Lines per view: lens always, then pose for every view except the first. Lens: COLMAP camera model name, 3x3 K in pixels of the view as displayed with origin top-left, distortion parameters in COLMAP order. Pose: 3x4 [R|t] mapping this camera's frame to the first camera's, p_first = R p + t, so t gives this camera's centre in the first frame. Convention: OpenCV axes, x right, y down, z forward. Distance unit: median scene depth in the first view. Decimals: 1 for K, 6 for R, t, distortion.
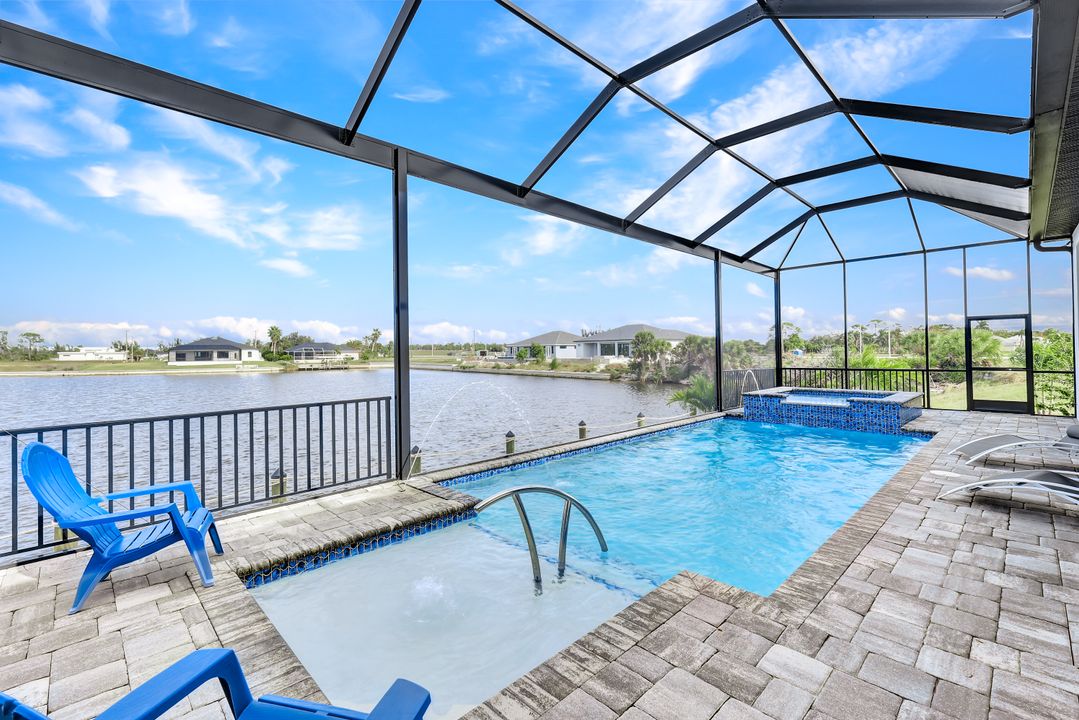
lens RADIAL K [[469.8, 0, 539.1], [0, 469.8, 355.6], [0, 0, 1]] dist [0.002166, 0.000441]
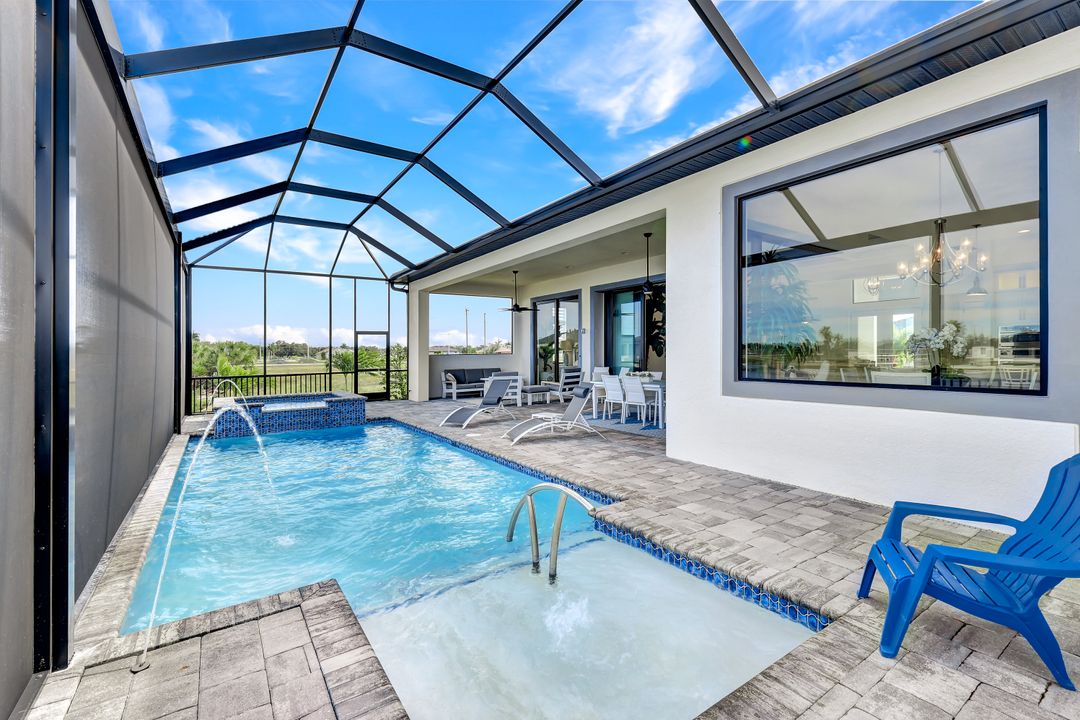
lens RADIAL K [[476.0, 0, 540.0], [0, 476.0, 360.0], [0, 0, 1]] dist [0.002003, 0.000245]
pose [[0.181065, -0.009611, 0.983424, -0.733153], [0.022152, 0.999738, 0.005691, 0.004518], [-0.983222, 0.020754, 0.181230, 0.599975]]
